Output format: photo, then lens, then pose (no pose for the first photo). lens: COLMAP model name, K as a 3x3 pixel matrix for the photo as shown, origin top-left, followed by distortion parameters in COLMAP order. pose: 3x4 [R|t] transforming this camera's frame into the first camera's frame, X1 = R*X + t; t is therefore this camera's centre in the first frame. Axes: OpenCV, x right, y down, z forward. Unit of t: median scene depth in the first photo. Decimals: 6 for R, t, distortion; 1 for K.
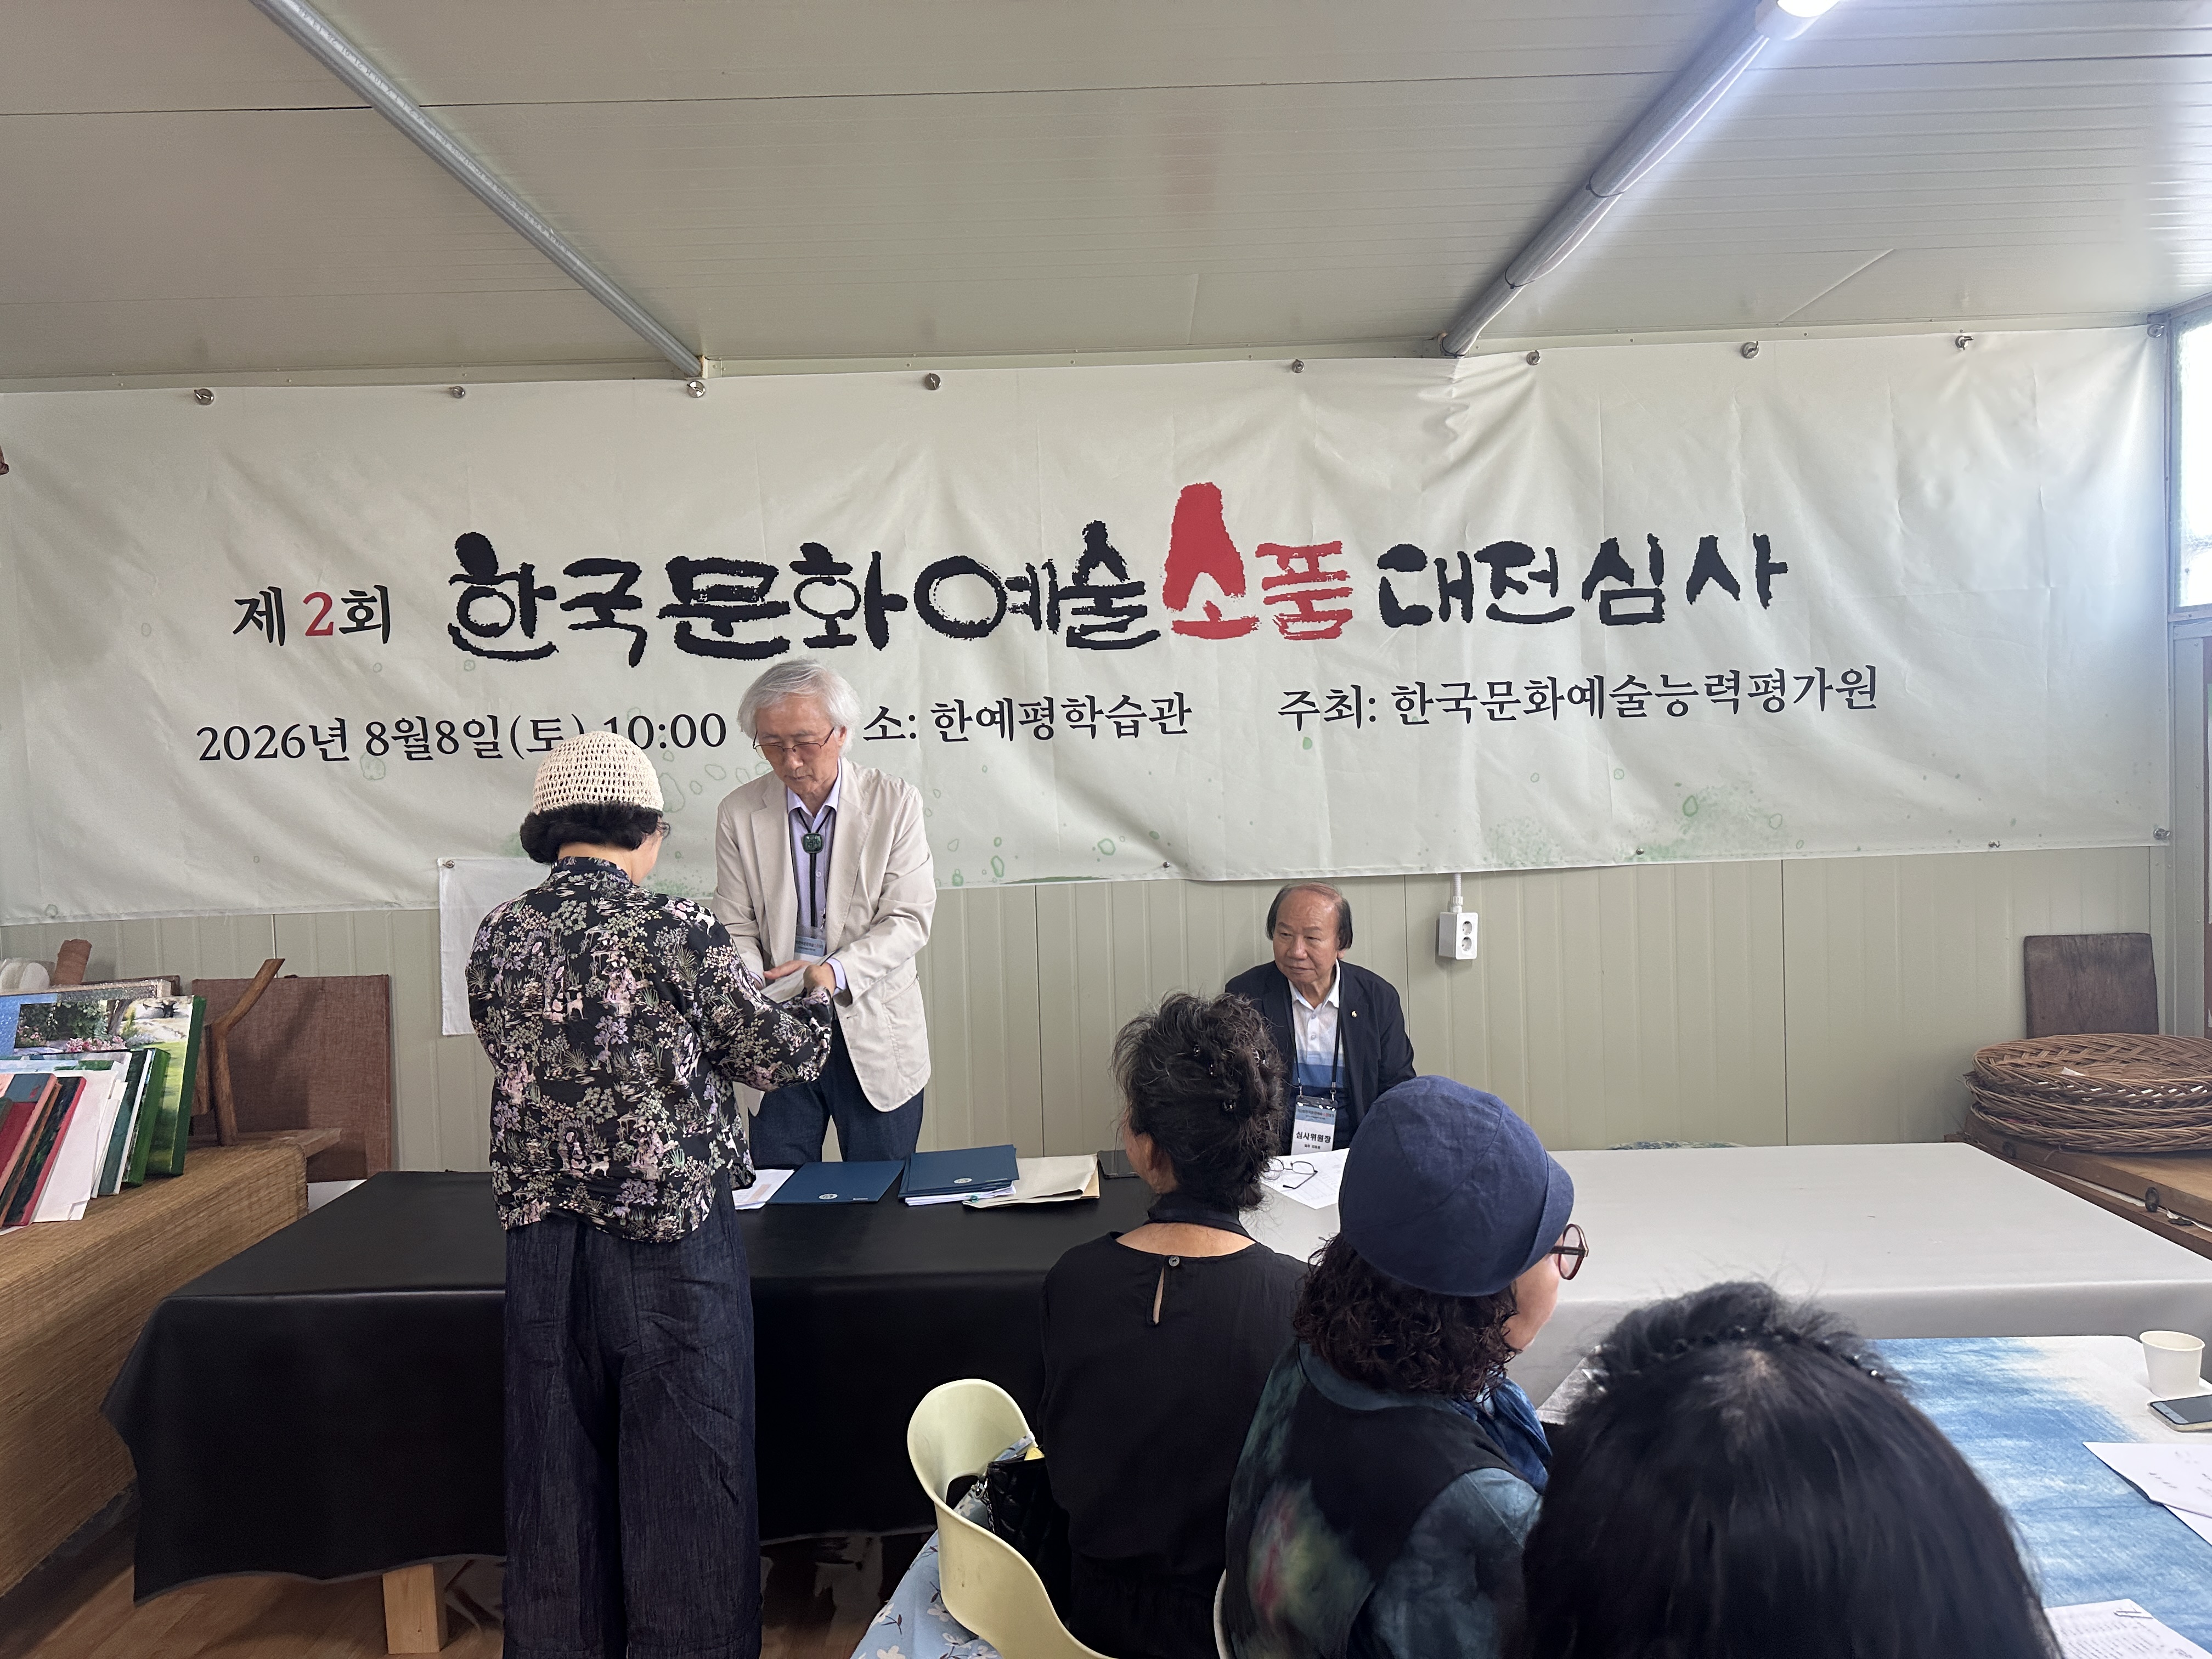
lens RADIAL K [[1512.1, 0, 1130.8], [0, 1512.1, 816.5], [0, 0, 1]] dist [0.181717, -0.320558]
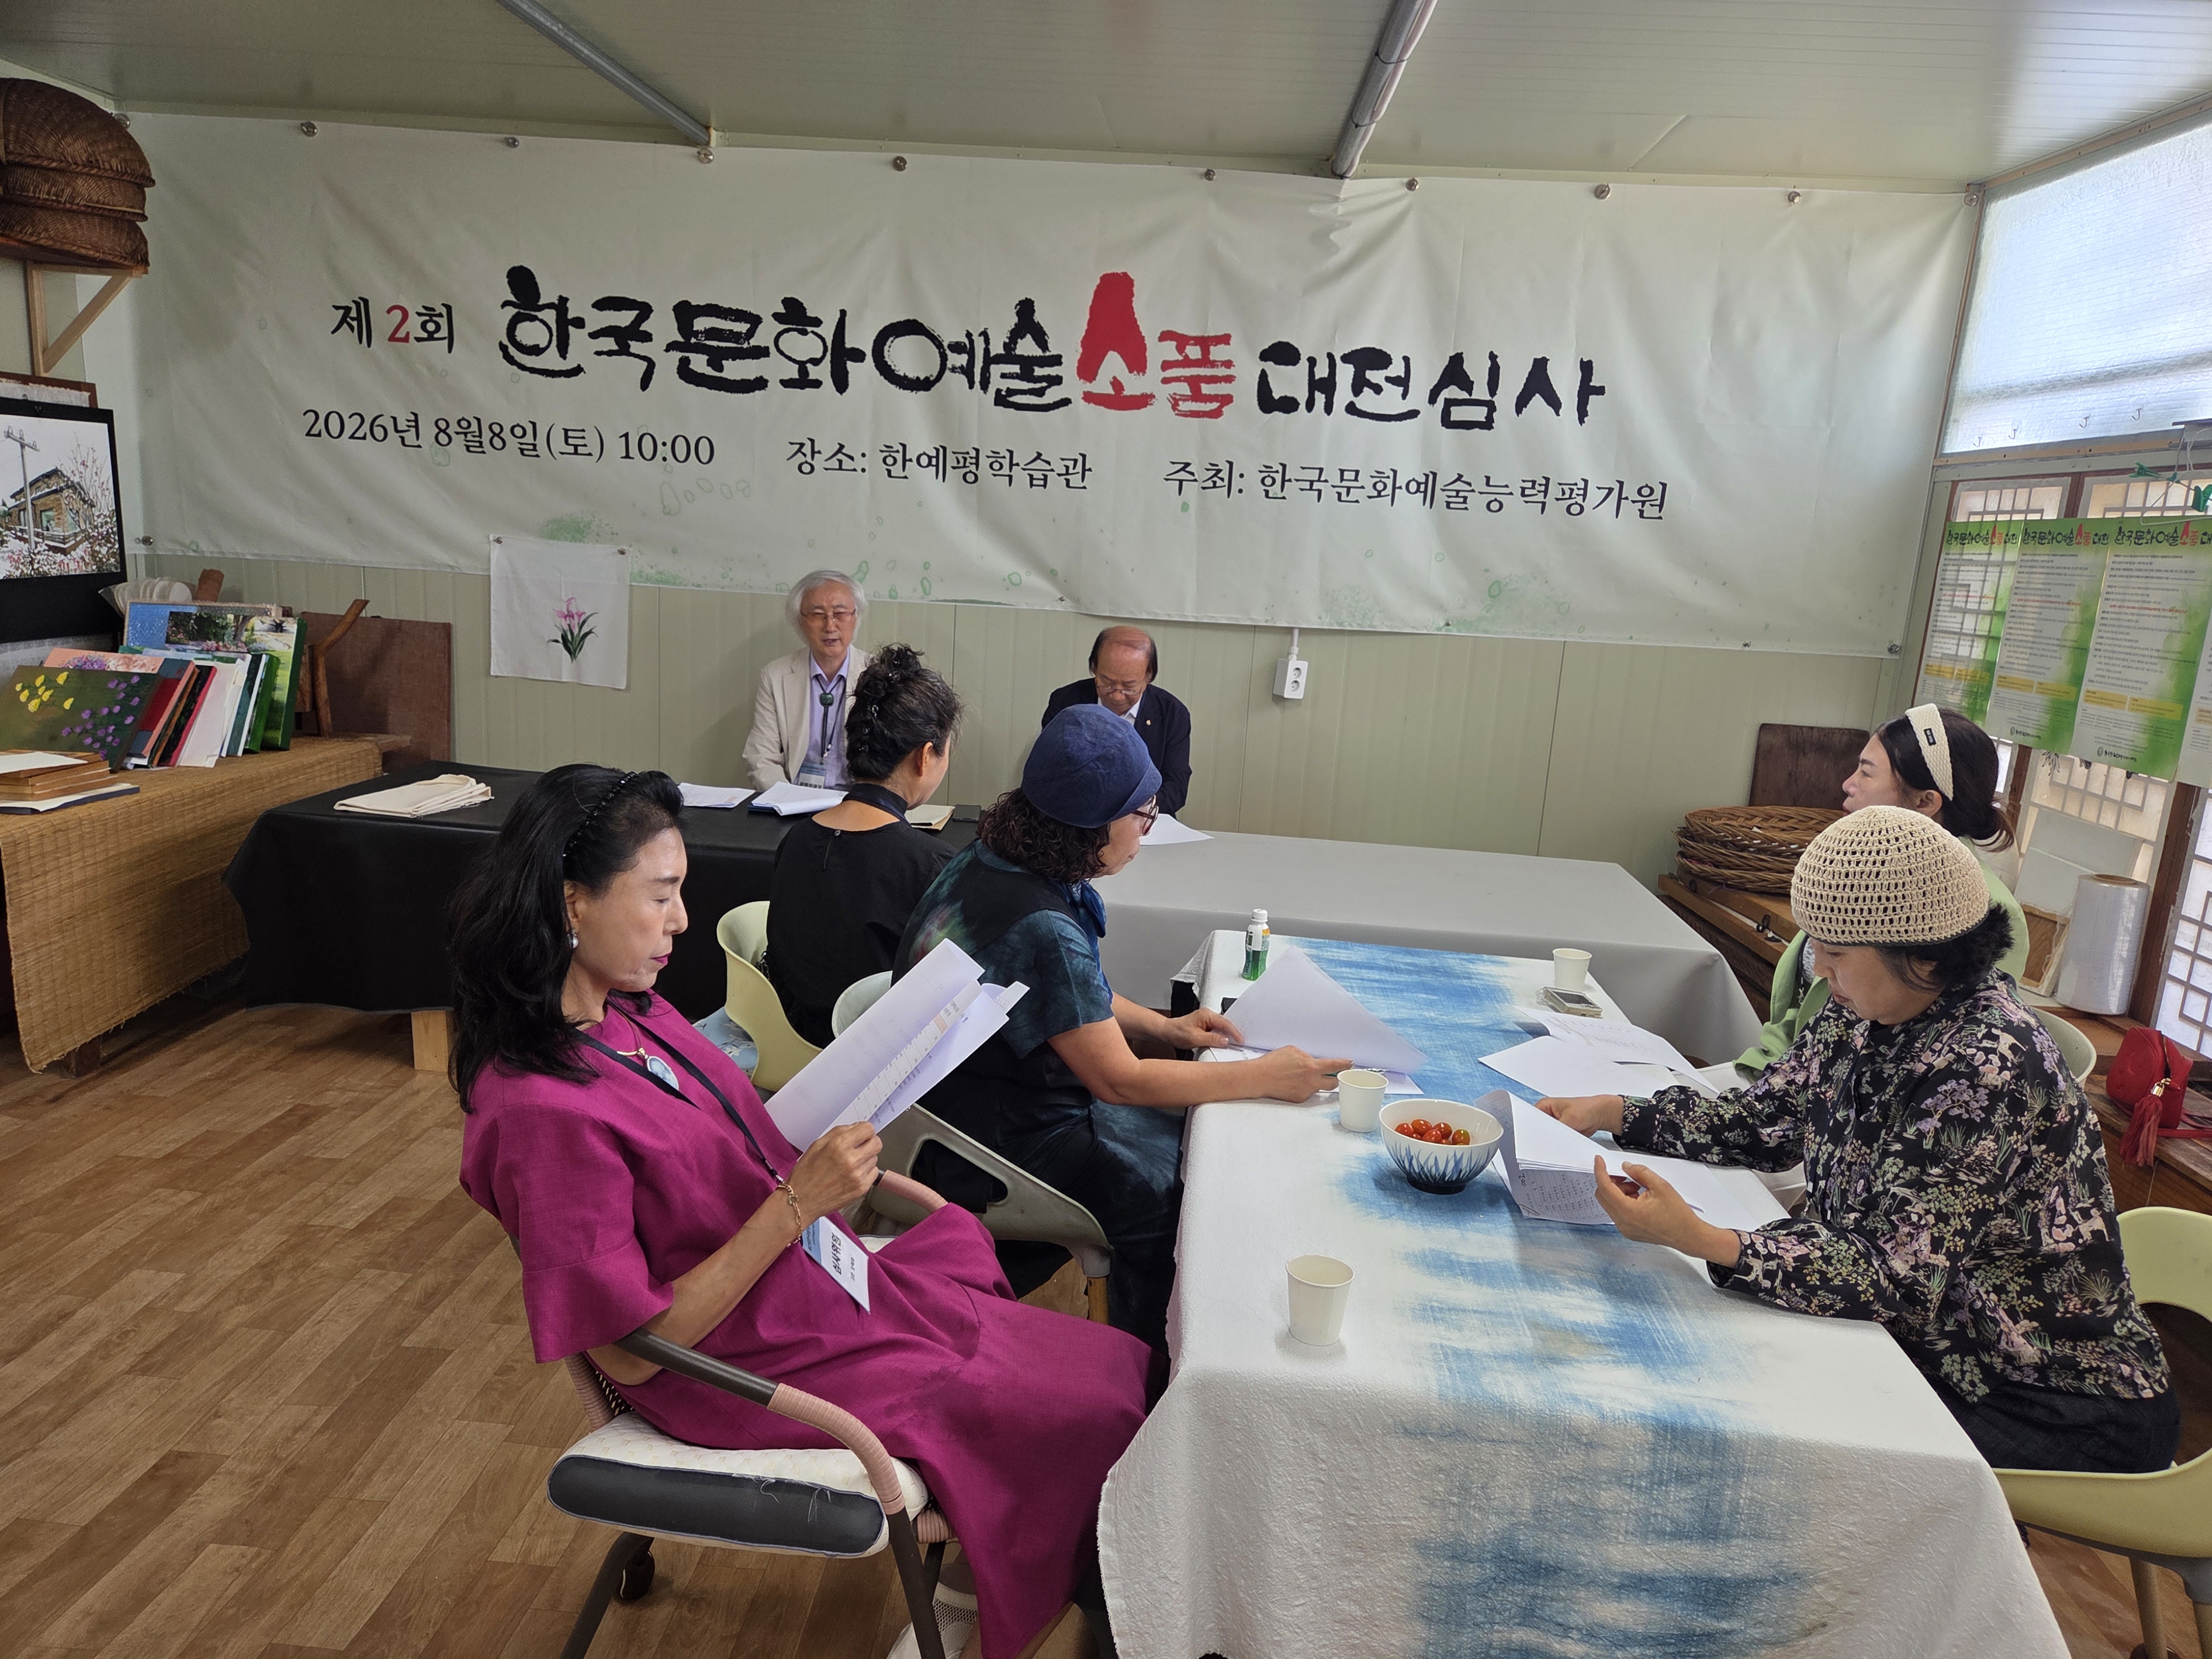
lens RADIAL K [[1471.1, 0, 1107.9], [0, 1471.1, 837.8], [0, 0, 1]] dist [0.072551, -0.060227]
pose [[0.992746, 0.105296, -0.058042, 0.151409], [-0.094177, 0.981099, 0.169041, 0.017031], [0.074744, -0.162348, 0.983899, -0.201136]]
